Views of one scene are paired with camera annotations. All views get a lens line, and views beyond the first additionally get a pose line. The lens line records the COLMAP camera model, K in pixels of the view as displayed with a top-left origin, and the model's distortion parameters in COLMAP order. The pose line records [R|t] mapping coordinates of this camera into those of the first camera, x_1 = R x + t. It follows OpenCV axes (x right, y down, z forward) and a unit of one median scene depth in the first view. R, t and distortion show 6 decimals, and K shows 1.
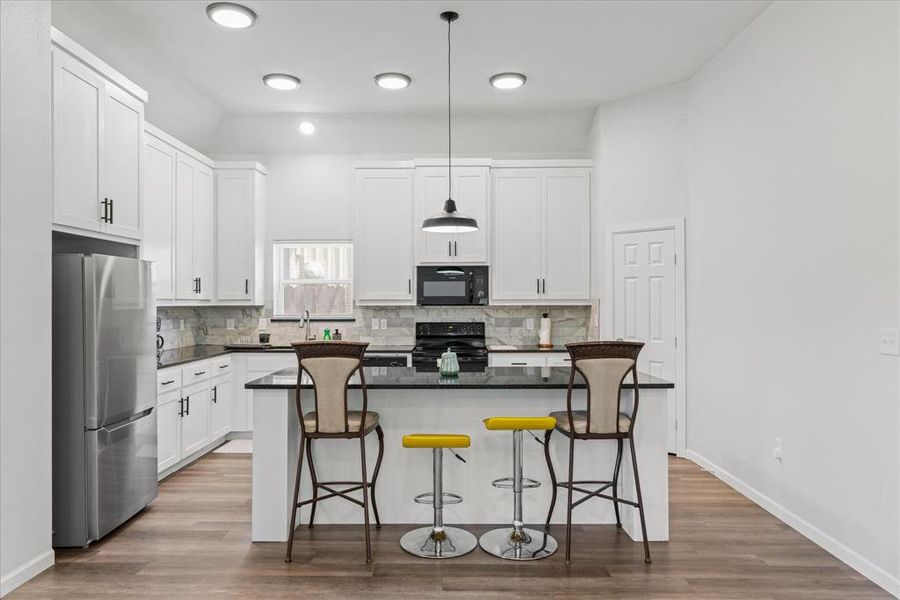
lens RADIAL K [[579.9, 0, 448.9], [0, 579.9, 300.5], [0, 0, 1]] dist [-0.000303, -0.003638]
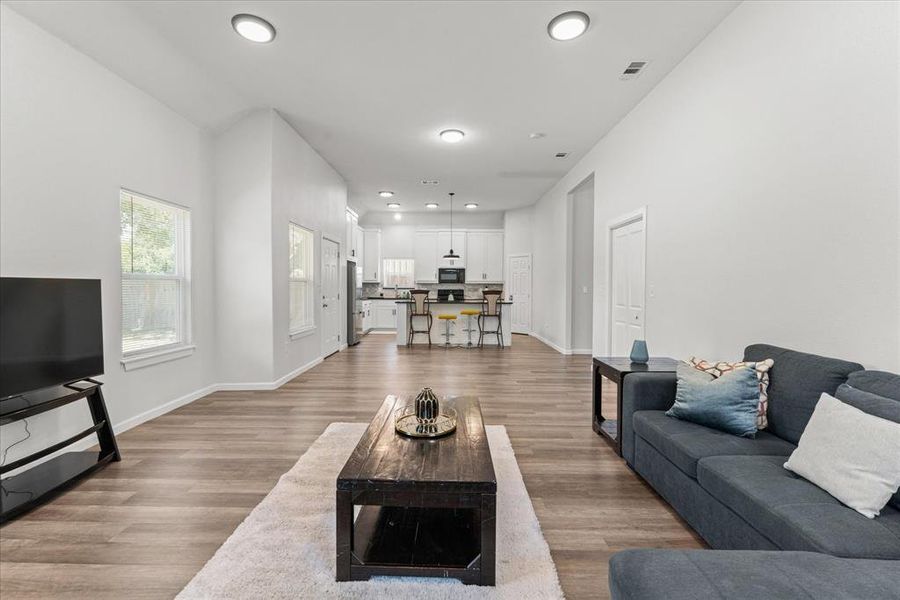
lens RADIAL K [[355.5, 0, 448.3], [0, 355.5, 297.8], [0, 0, 1]] dist [-0.002360, 0.000182]
pose [[0.999975, 0.007136, 0.000125, -0.009547], [-0.007136, 0.999378, 0.034550, 0.021447], [0.000122, -0.034550, 0.999403, -0.707780]]
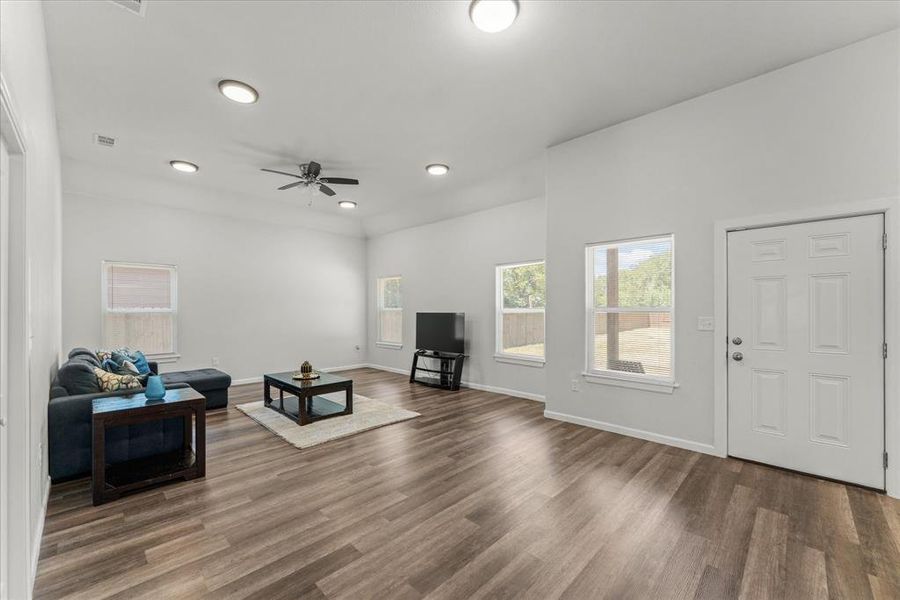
lens RADIAL K [[355.5, 0, 442.2], [0, 355.5, 307.5], [0, 0, 1]] dist [-0.002360, 0.000182]
pose [[-0.677483, 0.006532, -0.735509, 0.327732], [0.007721, 0.999969, 0.001770, 0.003100], [0.735498, -0.004480, -0.677513, 0.335858]]
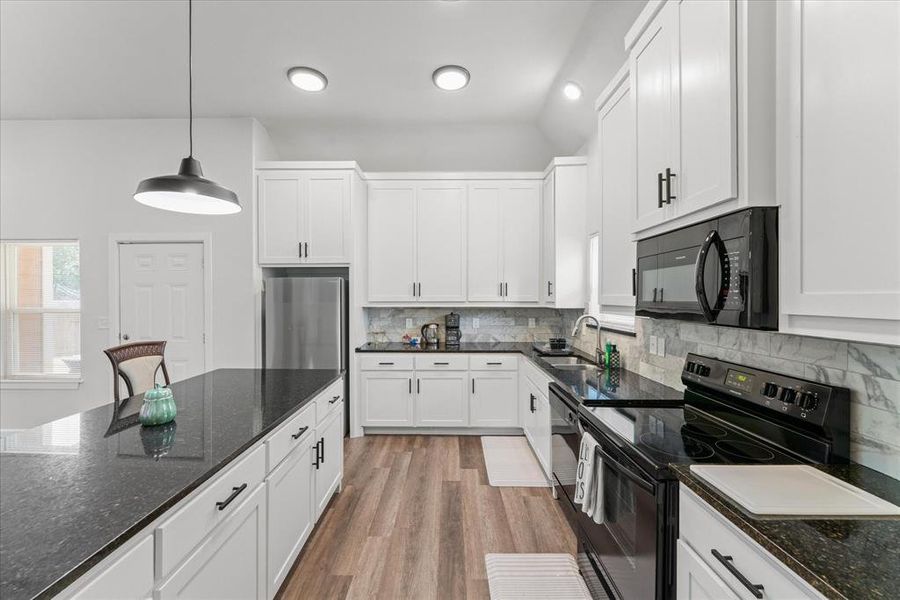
lens RADIAL K [[355.5, 0, 451.5], [0, 355.5, 301.0], [0, 0, 1]] dist [-0.002360, 0.000182]
pose [[0.016766, 0.012611, -0.999780, 0.273057], [0.003743, 0.999913, 0.012675, -0.012420], [0.999852, -0.003954, 0.016718, 0.887691]]
